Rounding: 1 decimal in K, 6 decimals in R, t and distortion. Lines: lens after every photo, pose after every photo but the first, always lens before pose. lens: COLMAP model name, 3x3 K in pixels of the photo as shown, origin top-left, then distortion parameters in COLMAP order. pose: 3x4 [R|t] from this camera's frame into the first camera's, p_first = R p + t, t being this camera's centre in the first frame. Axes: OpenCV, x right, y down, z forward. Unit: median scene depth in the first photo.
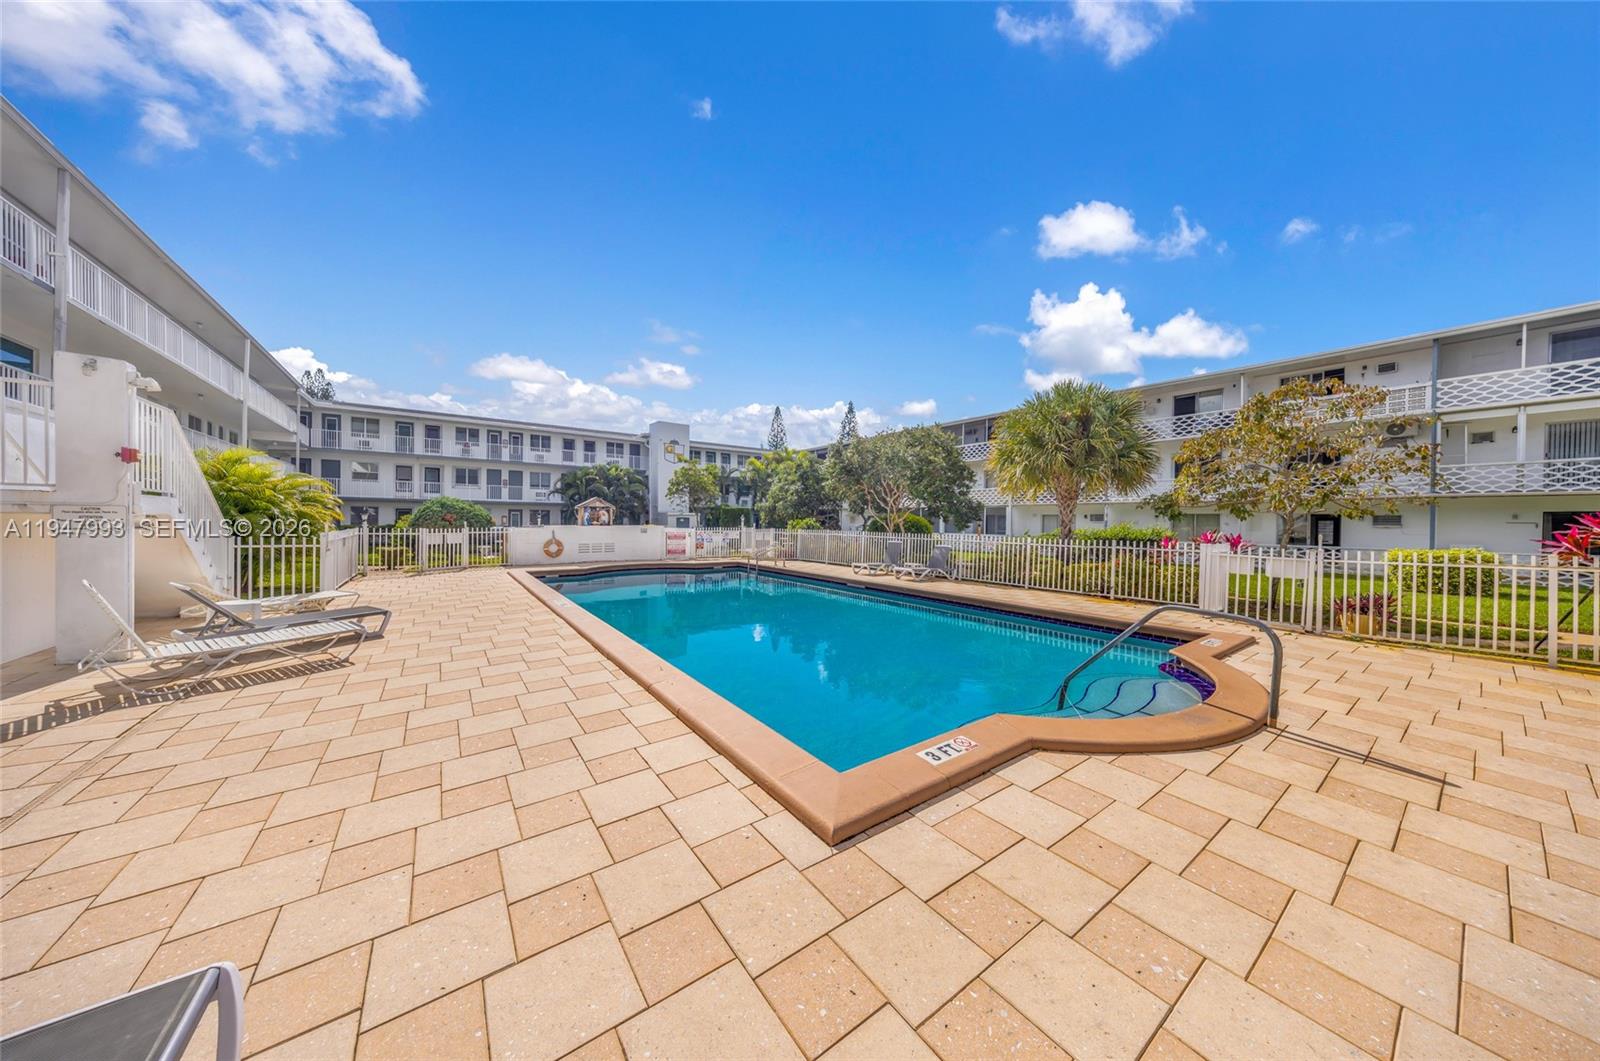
lens RADIAL K [[487.6, 0, 789.7], [0, 487.6, 530.4], [0, 0, 1]] dist [-0.001485, -0.000164]
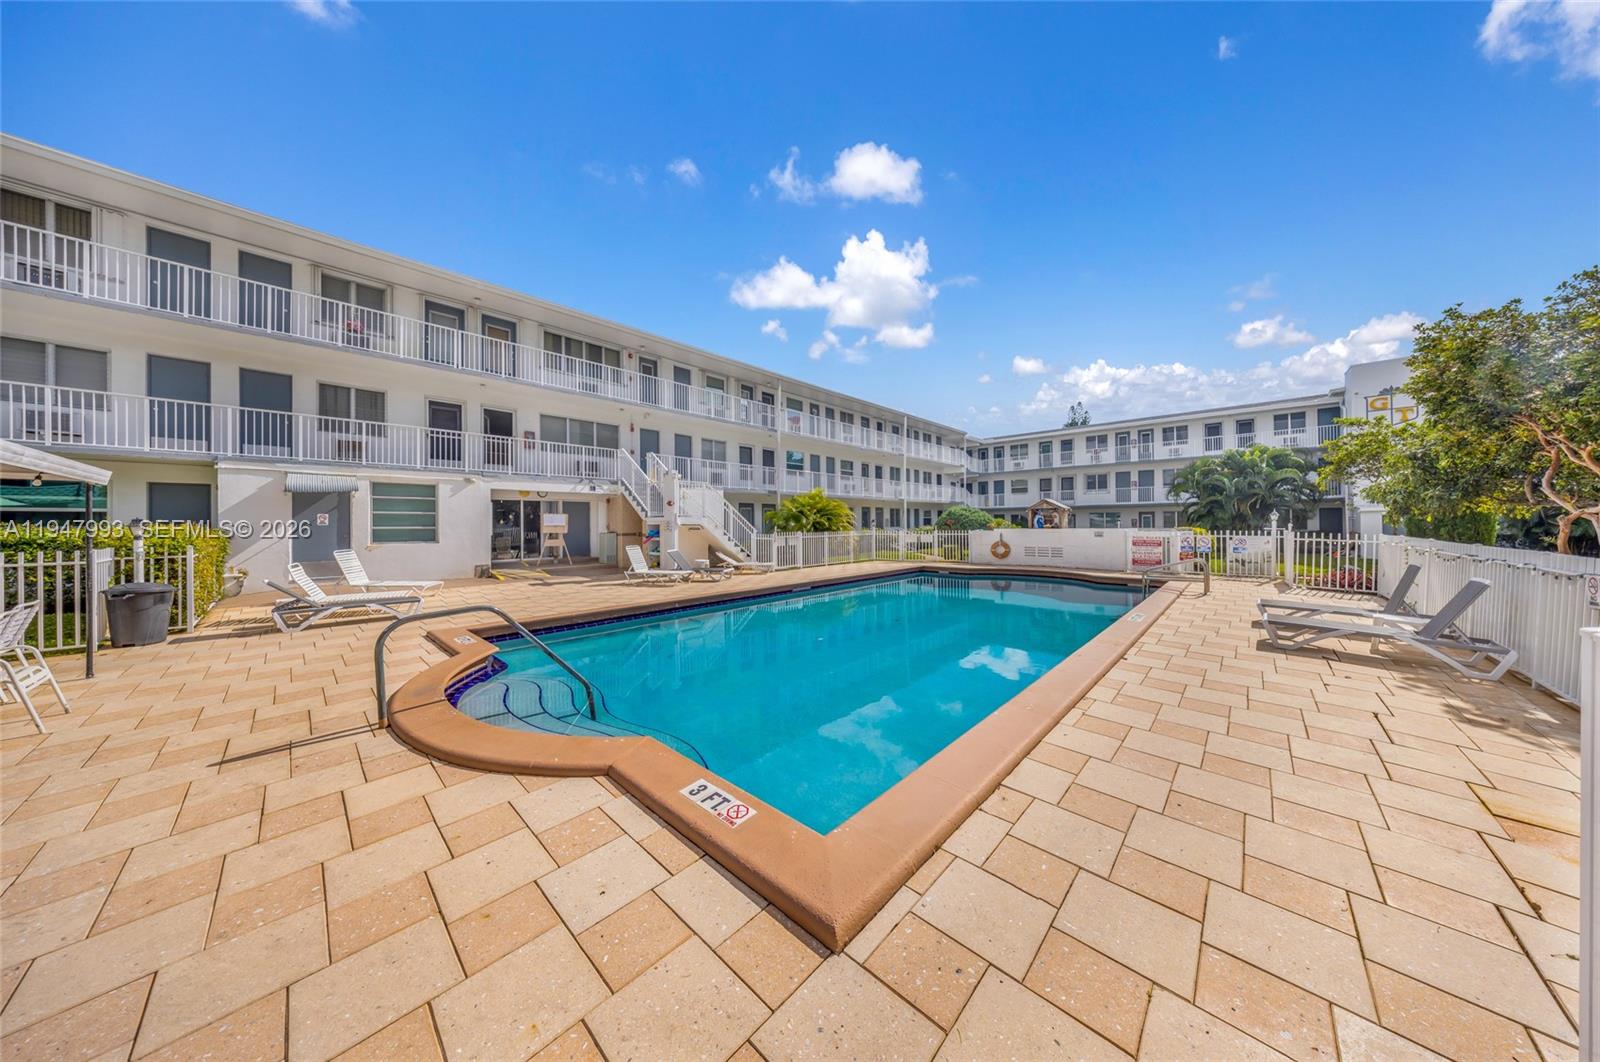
lens RADIAL K [[487.6, 0, 799.0], [0, 487.6, 527.3], [0, 0, 1]] dist [-0.001485, -0.000164]
pose [[0.197526, -0.007463, -0.980269, 0.242388], [-0.008032, 0.999925, -0.009231, 0.000328], [0.980265, 0.009697, 0.197451, 0.185601]]
